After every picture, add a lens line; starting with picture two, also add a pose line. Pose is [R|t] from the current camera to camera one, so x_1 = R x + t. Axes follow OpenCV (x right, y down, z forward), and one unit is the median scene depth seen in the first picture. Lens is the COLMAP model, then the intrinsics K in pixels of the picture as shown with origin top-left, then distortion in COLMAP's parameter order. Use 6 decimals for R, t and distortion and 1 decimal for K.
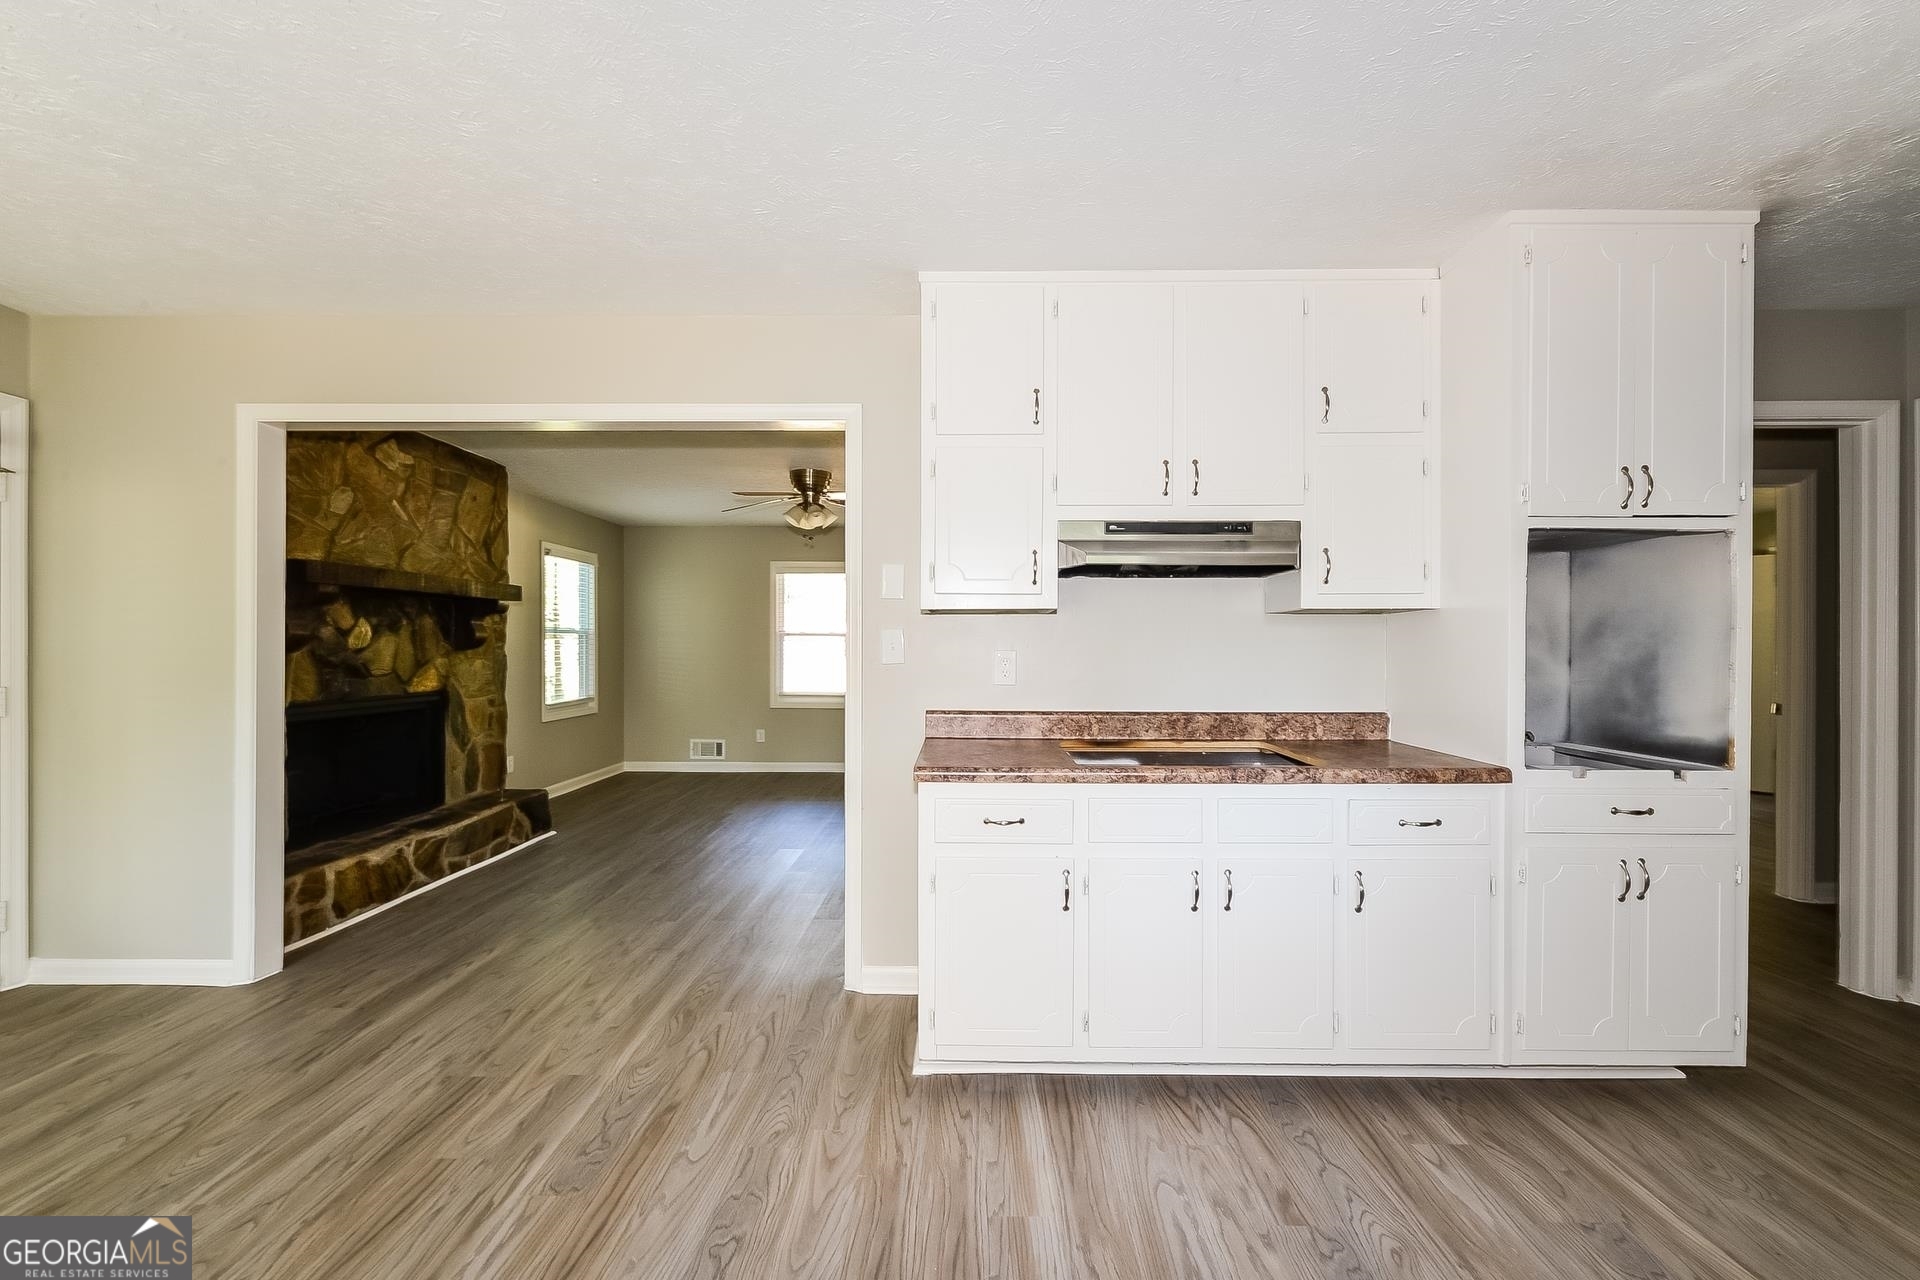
lens RADIAL K [[769.2, 0, 961.0], [0, 769.2, 648.8], [0, 0, 1]] dist [0.001192, 0.000039]
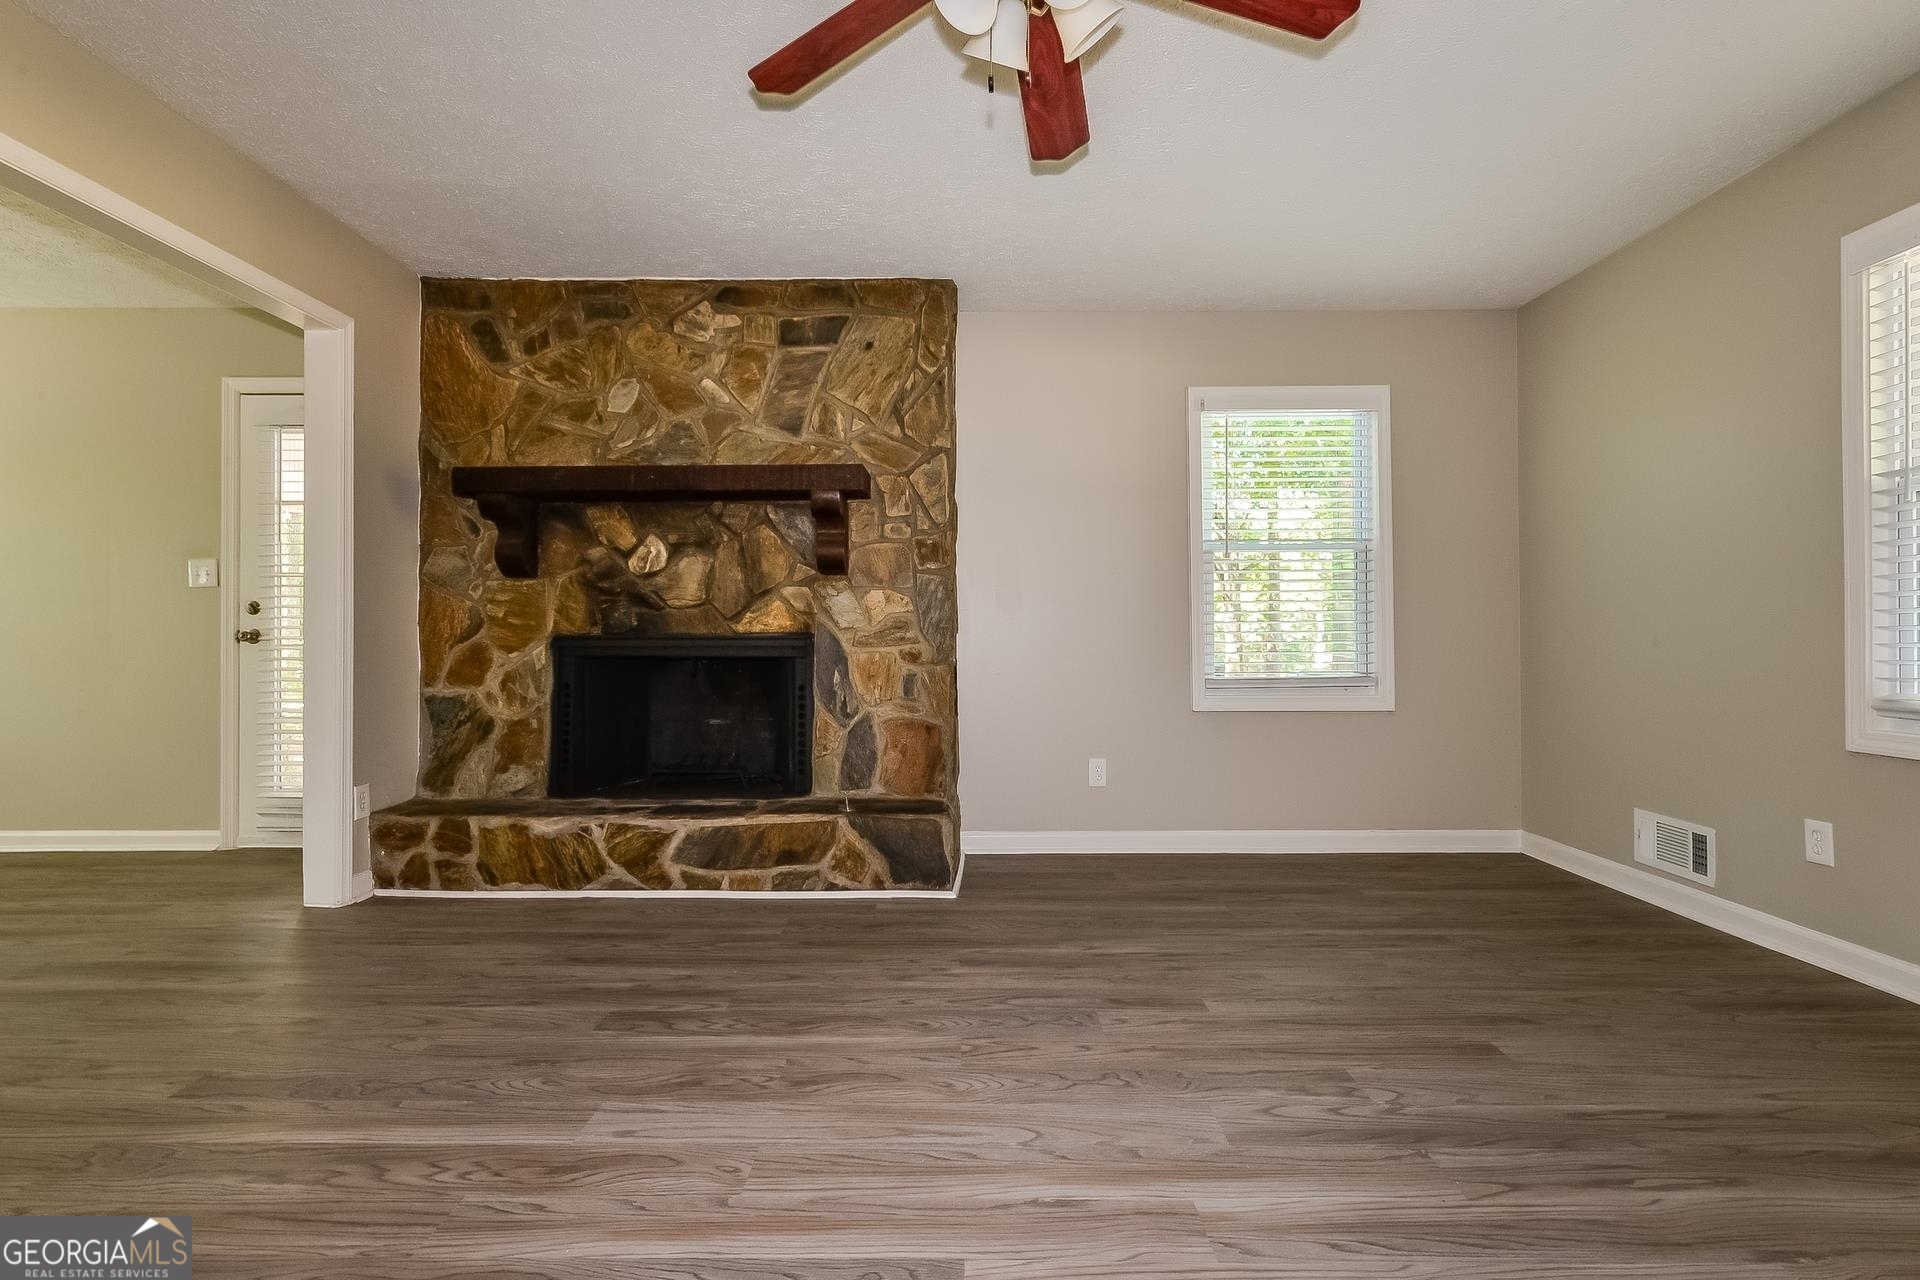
lens RADIAL K [[873.0, 0, 957.8], [0, 873.0, 631.3], [0, 0, 1]] dist [0.001907, 0.000005]
pose [[0.007970, -0.012341, -0.999892, 0.131549], [0.000117, 0.999924, -0.012341, 0.067327], [0.999968, -0.000019, 0.007971, 1.218467]]
